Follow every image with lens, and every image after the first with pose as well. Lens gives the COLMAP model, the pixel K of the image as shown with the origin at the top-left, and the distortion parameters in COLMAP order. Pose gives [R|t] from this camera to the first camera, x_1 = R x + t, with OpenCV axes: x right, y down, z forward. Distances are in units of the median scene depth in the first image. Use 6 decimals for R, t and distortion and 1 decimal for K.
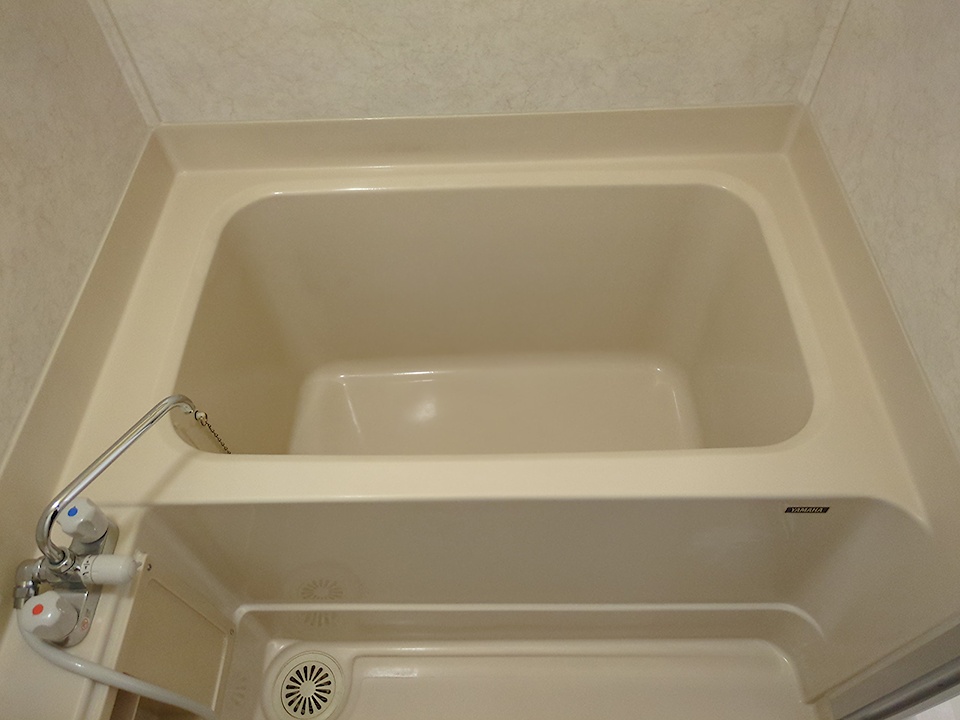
lens RADIAL K [[710.0, 0, 484.2], [0, 710.0, 359.4], [0, 0, 1]] dist [-0.003672, -0.004227]
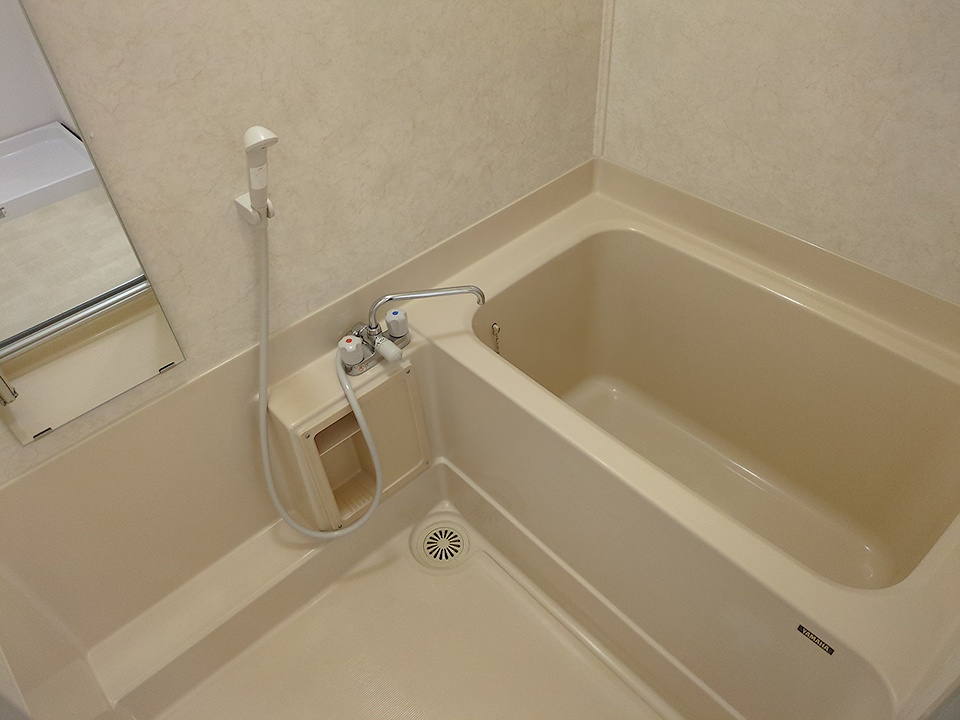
lens RADIAL K [[710.0, 0, 476.4], [0, 710.0, 359.3], [0, 0, 1]] dist [-0.003672, -0.004227]
pose [[0.679847, 0.504238, -0.532495, 0.365609], [-0.569271, 0.820612, 0.050267, 0.078832], [0.462319, 0.268960, 0.844939, -0.225896]]
